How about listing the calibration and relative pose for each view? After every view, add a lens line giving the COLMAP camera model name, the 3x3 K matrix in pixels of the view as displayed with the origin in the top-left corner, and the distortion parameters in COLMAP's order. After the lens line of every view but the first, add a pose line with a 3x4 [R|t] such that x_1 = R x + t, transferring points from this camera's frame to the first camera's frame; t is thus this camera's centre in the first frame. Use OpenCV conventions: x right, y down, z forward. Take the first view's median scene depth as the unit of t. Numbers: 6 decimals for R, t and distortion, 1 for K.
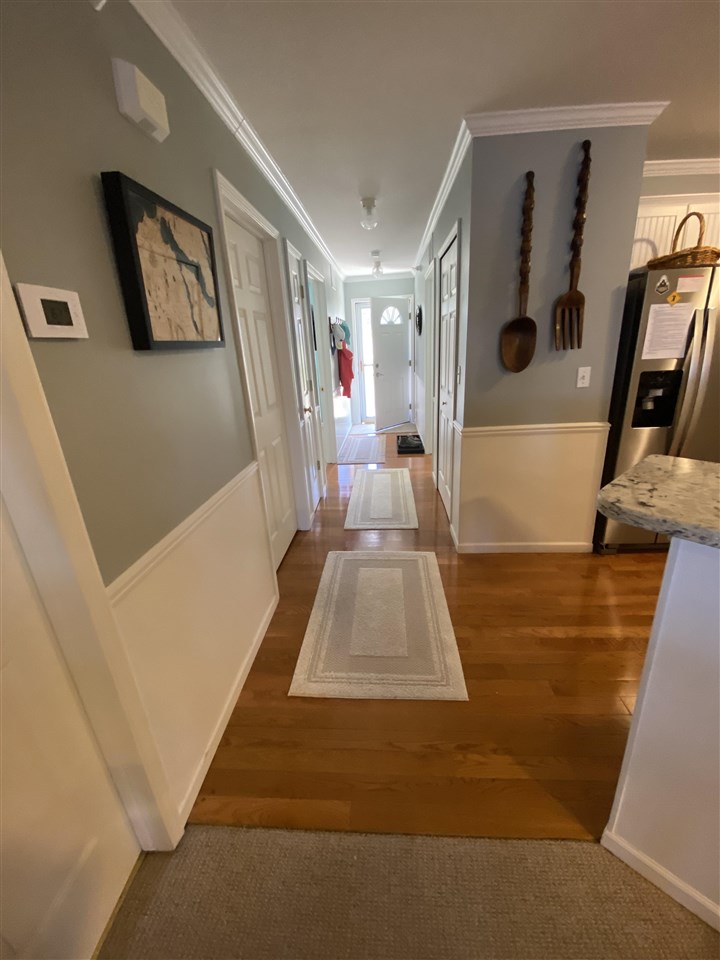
lens RADIAL K [[385.5, 0, 360.0], [0, 385.5, 480.0], [0, 0, 1]] dist [0.021211, -0.023267]
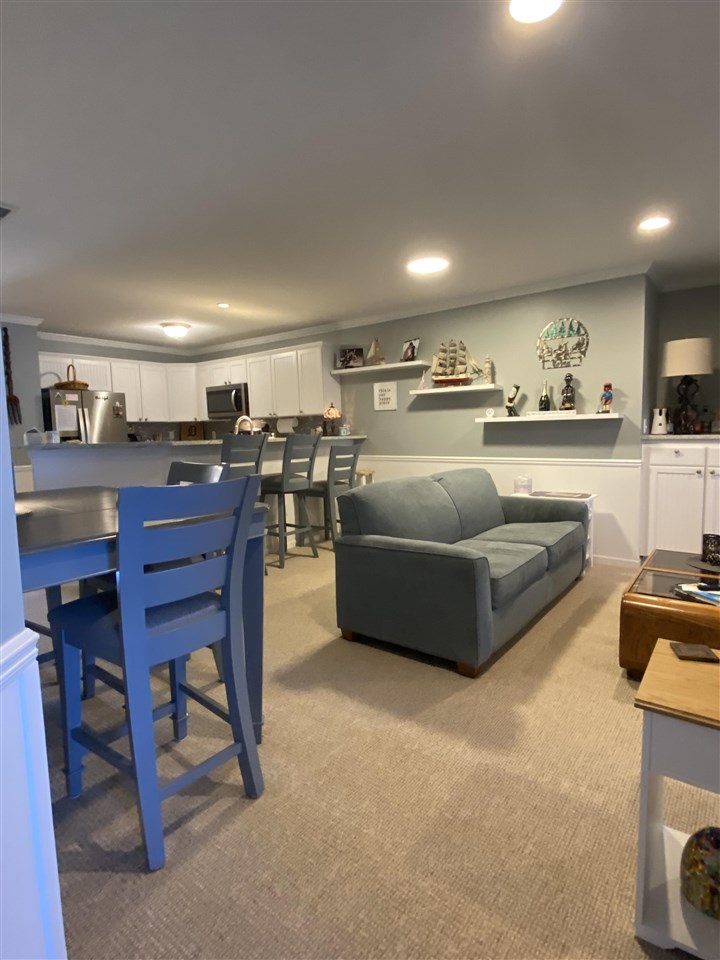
lens RADIAL K [[500.0, 0, 360.0], [0, 500.0, 480.0], [0, 0, 1]] dist [0.052814, -0.046547]
pose [[0.554508, -0.035826, 0.831407, -0.589726], [0.264202, 0.954964, -0.135060, 0.708015], [-0.789125, 0.294551, 0.539000, -1.587046]]
